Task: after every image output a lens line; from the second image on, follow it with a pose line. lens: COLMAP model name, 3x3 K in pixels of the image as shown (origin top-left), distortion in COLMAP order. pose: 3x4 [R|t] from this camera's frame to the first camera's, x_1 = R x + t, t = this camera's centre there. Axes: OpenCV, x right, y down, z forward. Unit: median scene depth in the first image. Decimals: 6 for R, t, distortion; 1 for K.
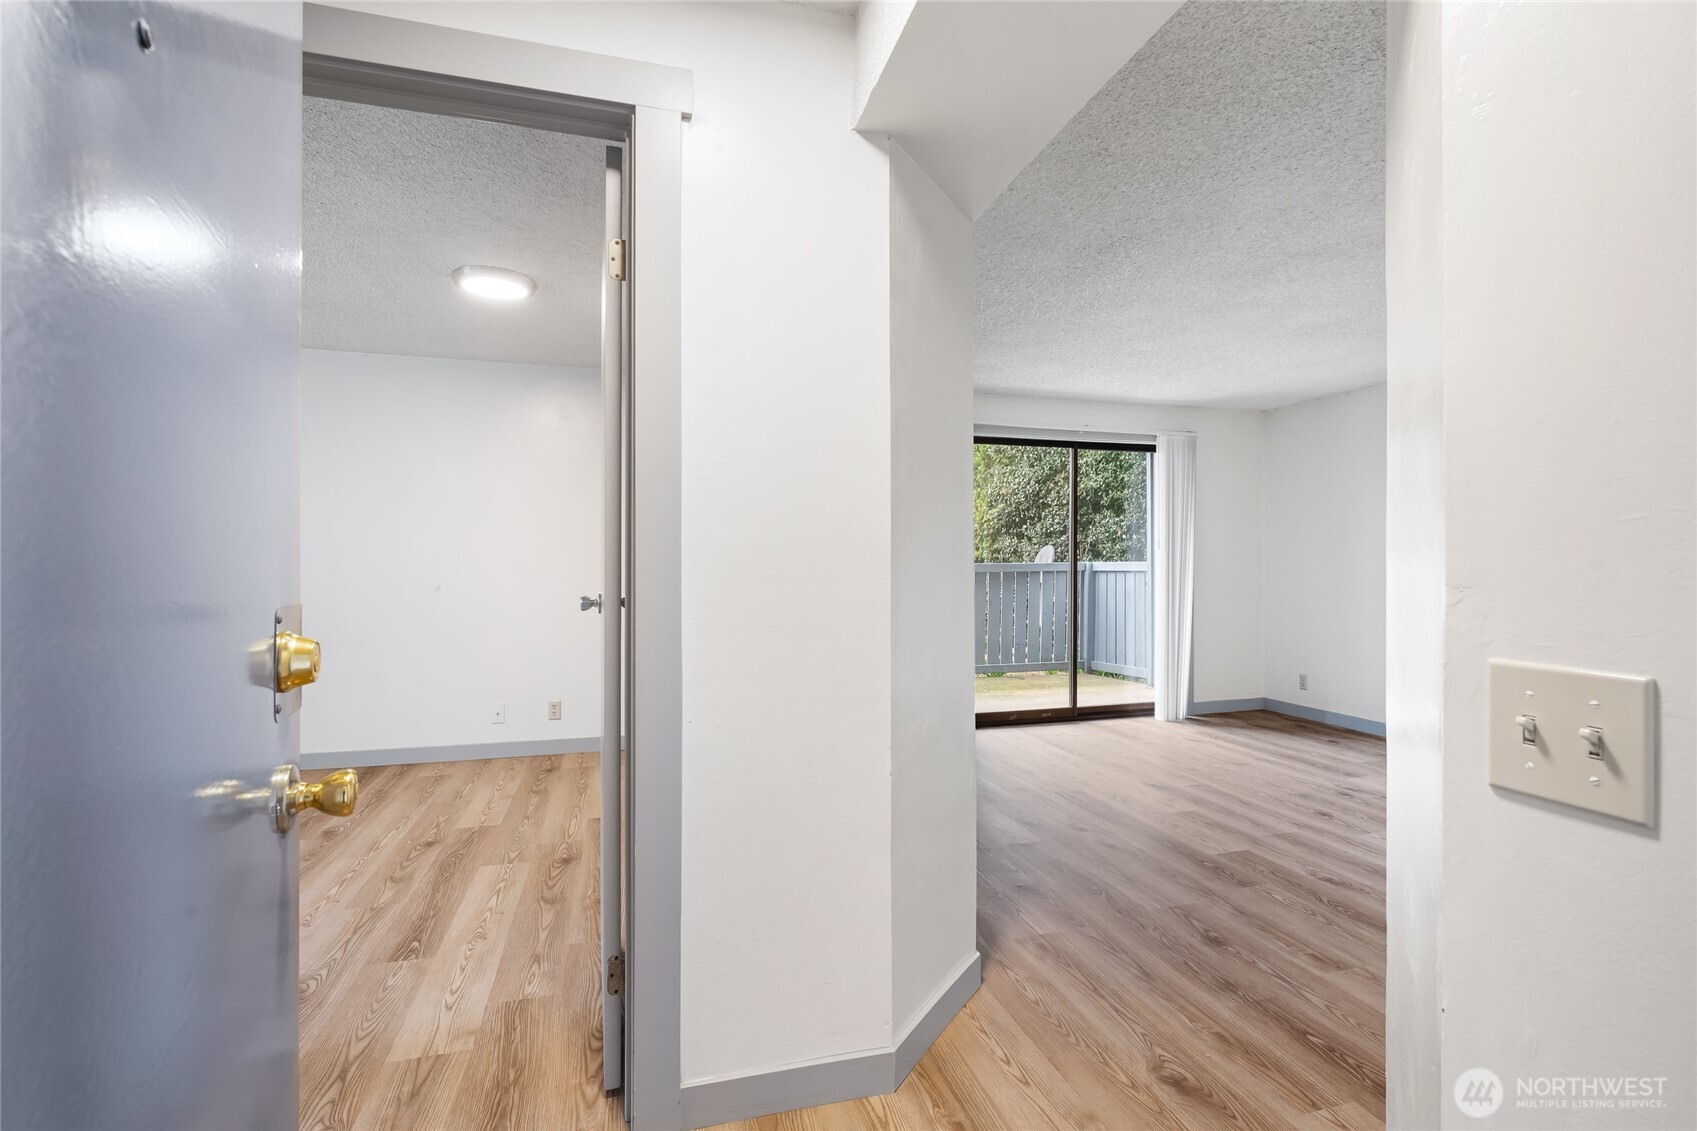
lens RADIAL K [[779.4, 0, 838.5], [0, 779.4, 553.1], [0, 0, 1]] dist [-0.002034, -0.001571]
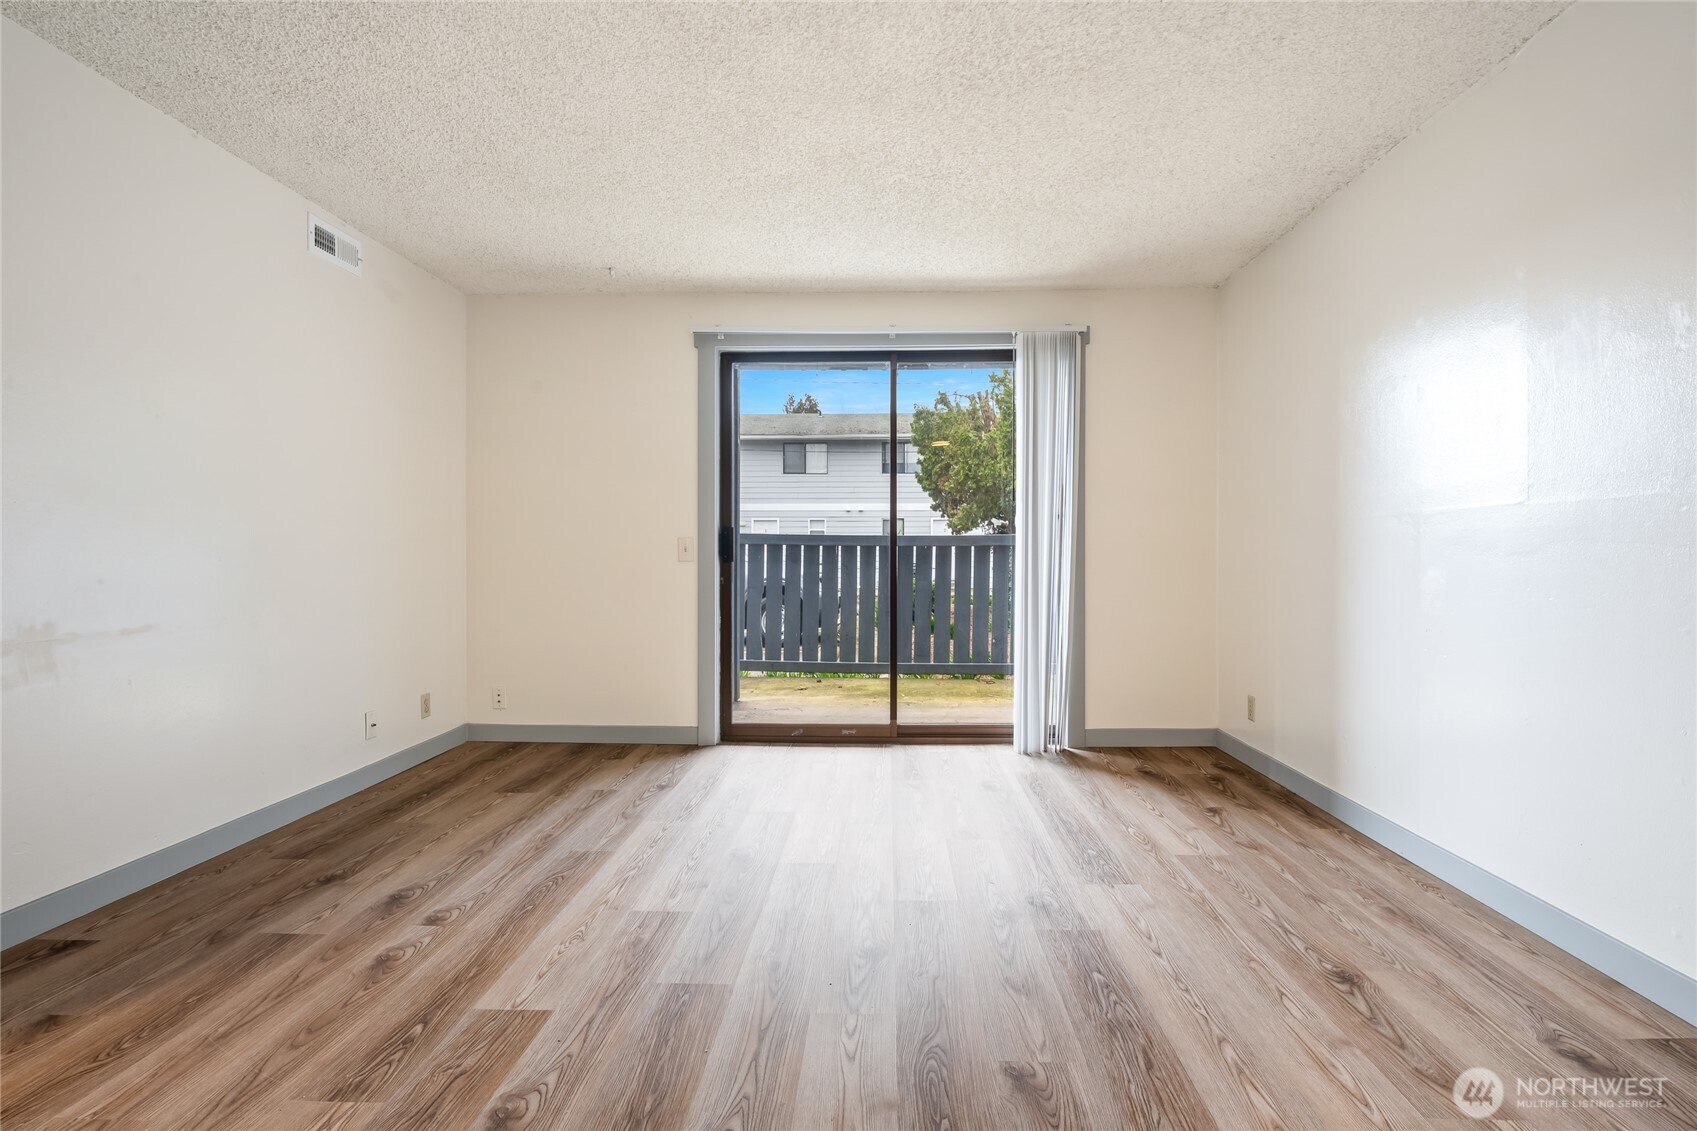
lens RADIAL K [[779.4, 0, 872.5], [0, 779.4, 562.7], [0, 0, 1]] dist [-0.002034, -0.001571]
pose [[0.953680, 0.002235, -0.300814, 0.703346], [0.003358, 0.999831, 0.018077, 0.050666], [0.300804, -0.018249, 0.953511, 0.440667]]
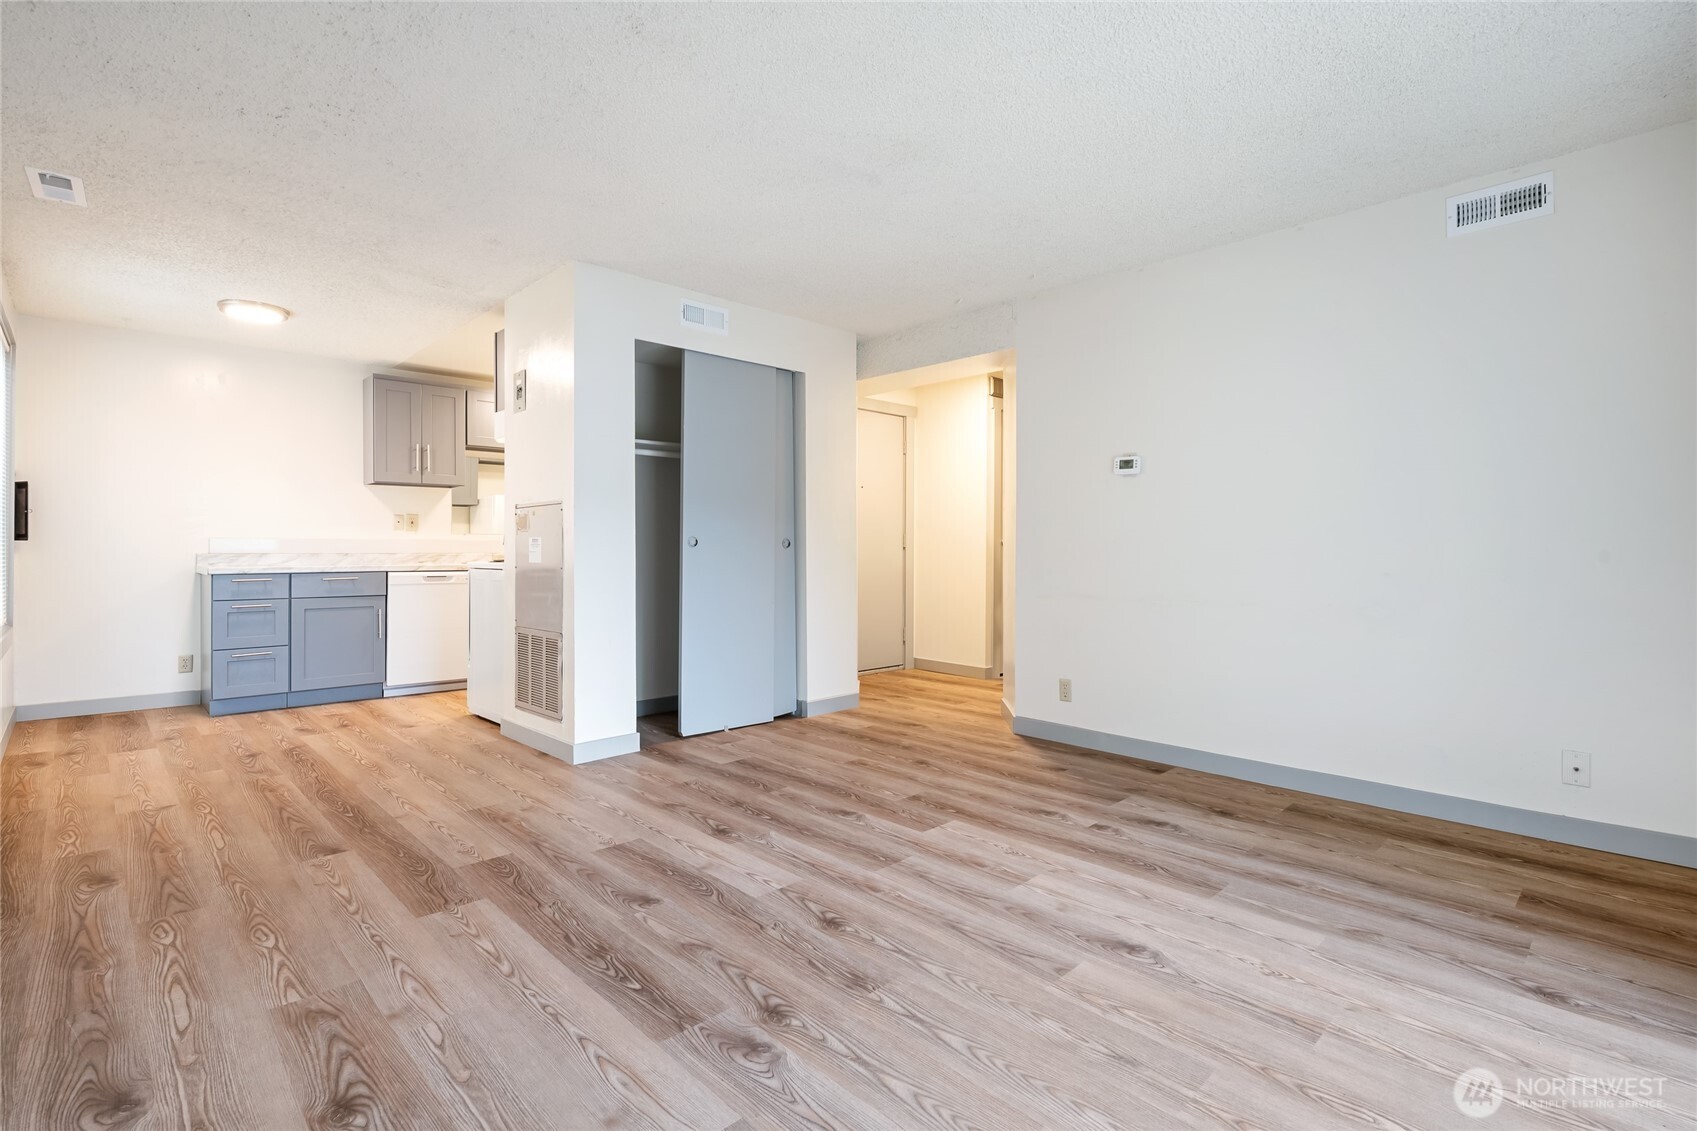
lens RADIAL K [[779.4, 0, 841.0], [0, 779.4, 549.5], [0, 0, 1]] dist [-0.002034, -0.001571]
pose [[-0.884541, -0.000222, -0.466462, 0.795734], [0.003020, 0.999976, -0.006202, 0.055085], [0.466452, -0.006895, -0.884520, 1.360079]]
